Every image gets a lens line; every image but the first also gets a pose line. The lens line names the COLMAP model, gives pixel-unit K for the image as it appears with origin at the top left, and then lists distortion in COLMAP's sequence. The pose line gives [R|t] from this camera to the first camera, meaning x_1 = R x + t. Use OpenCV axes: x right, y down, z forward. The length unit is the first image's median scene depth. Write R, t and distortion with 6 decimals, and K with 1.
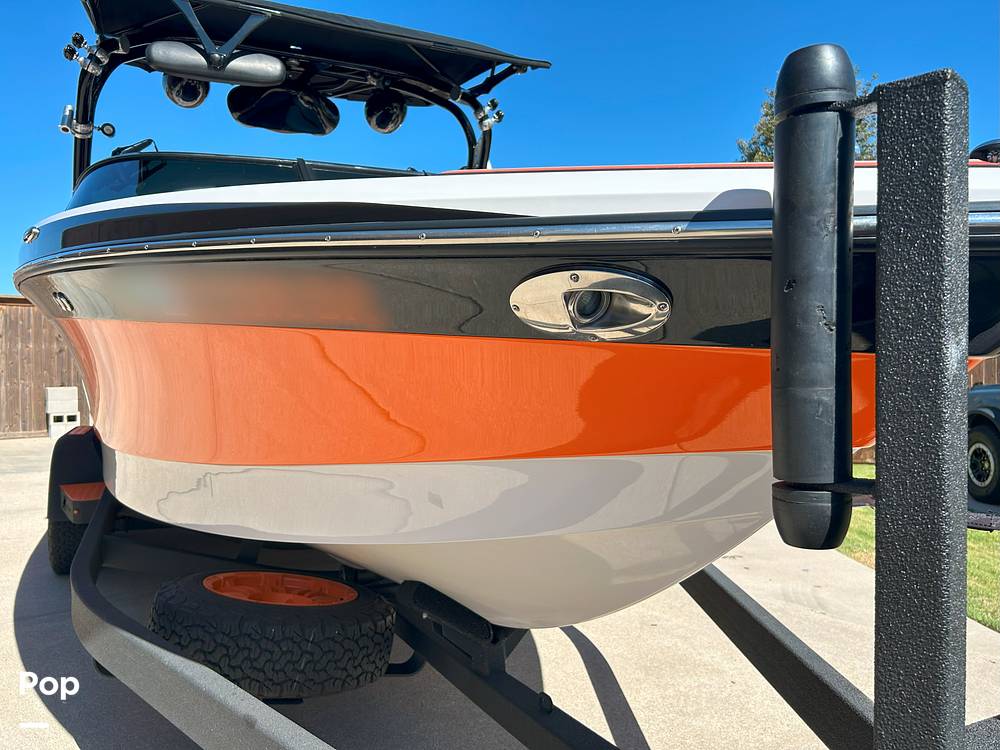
lens RADIAL K [[753.4, 0, 499.0], [0, 753.4, 382.0], [0, 0, 1]] dist [0.052986, -0.058545]
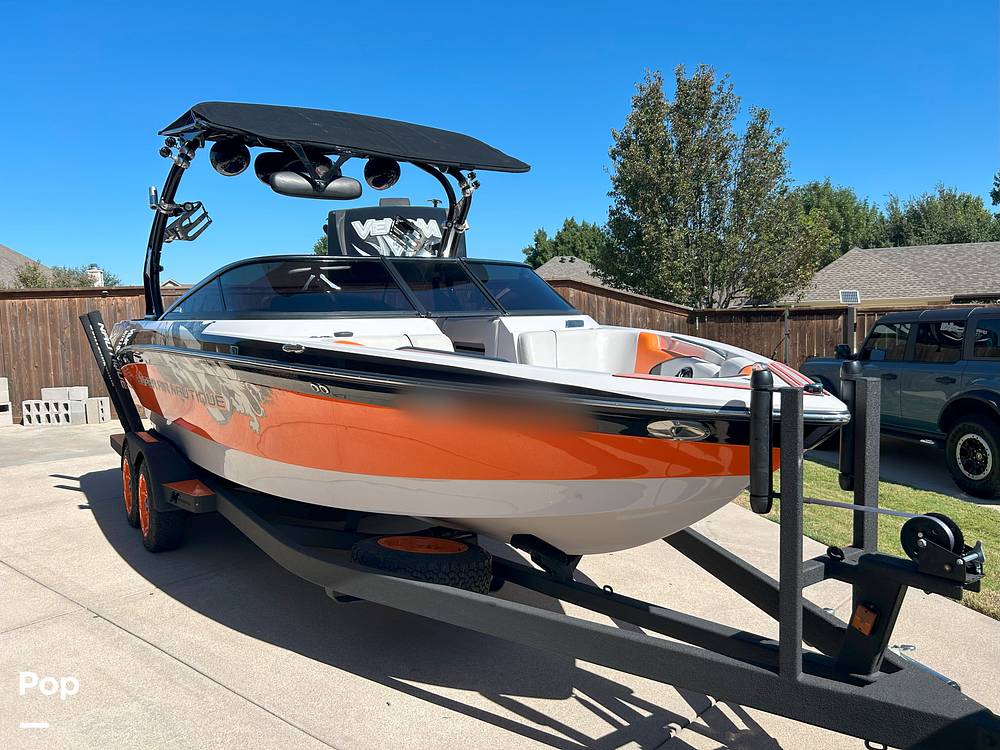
lens RADIAL K [[753.4, 0, 499.1], [0, 753.4, 384.2], [0, 0, 1]] dist [0.052986, -0.058545]
pose [[0.984751, -0.035307, 0.170347, -0.240609], [0.024450, 0.997558, 0.065417, -0.111609], [-0.172240, -0.060255, 0.983210, -0.385042]]
